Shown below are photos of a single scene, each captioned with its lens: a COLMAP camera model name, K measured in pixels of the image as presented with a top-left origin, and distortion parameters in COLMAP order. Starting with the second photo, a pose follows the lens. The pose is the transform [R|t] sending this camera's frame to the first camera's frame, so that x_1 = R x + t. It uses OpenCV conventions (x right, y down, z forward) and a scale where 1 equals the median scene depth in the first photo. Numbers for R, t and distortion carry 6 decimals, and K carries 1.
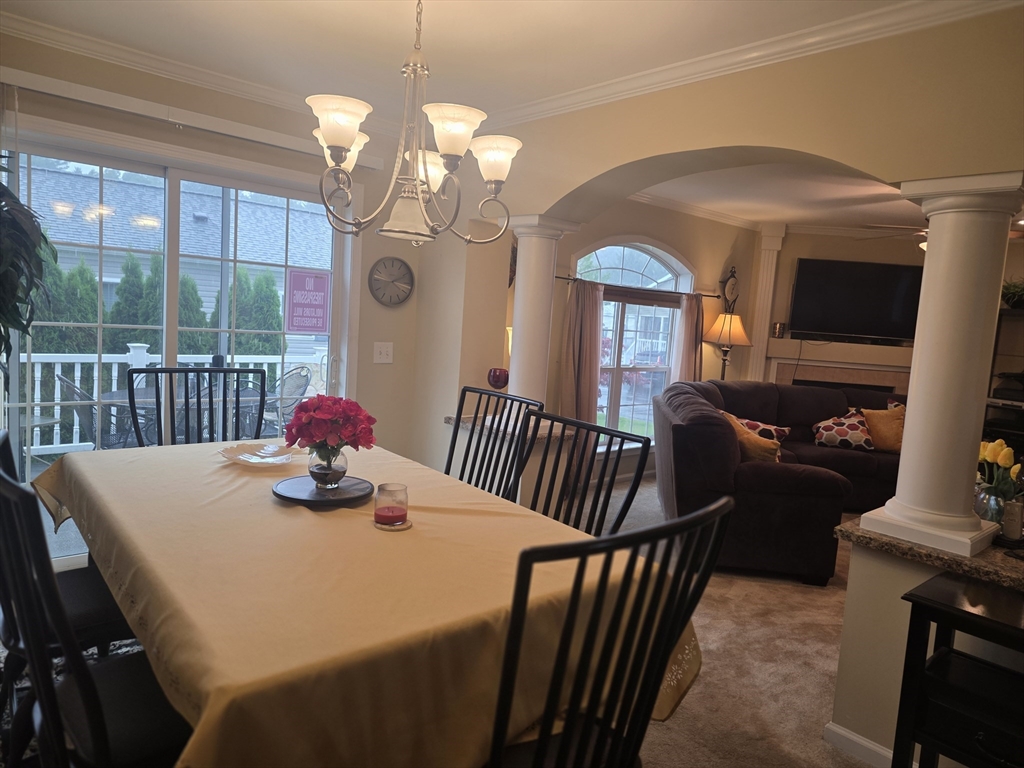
lens RADIAL K [[676.3, 0, 518.6], [0, 676.3, 384.9], [0, 0, 1]] dist [0.002720, -0.000286]
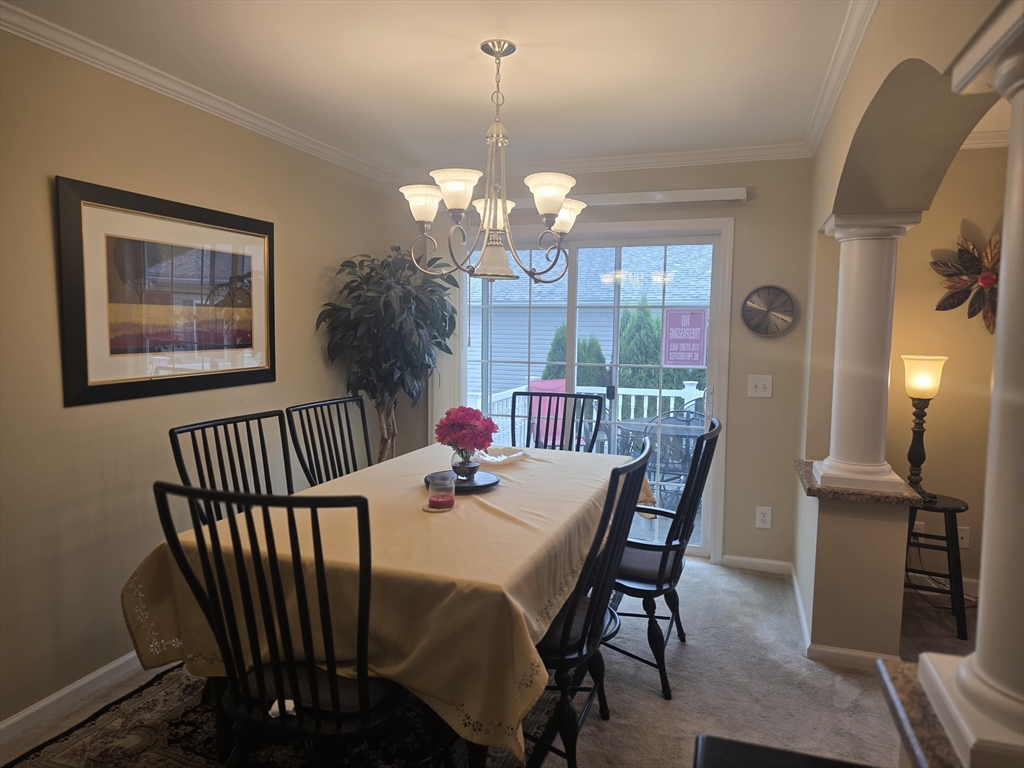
lens RADIAL K [[676.3, 0, 518.6], [0, 676.3, 384.9], [0, 0, 1]] dist [0.002720, -0.000286]
pose [[0.495707, 0.006263, -0.868467, 0.479224], [-0.066076, 0.997348, -0.030523, 0.001947], [0.865972, 0.072516, 0.494806, 0.245677]]
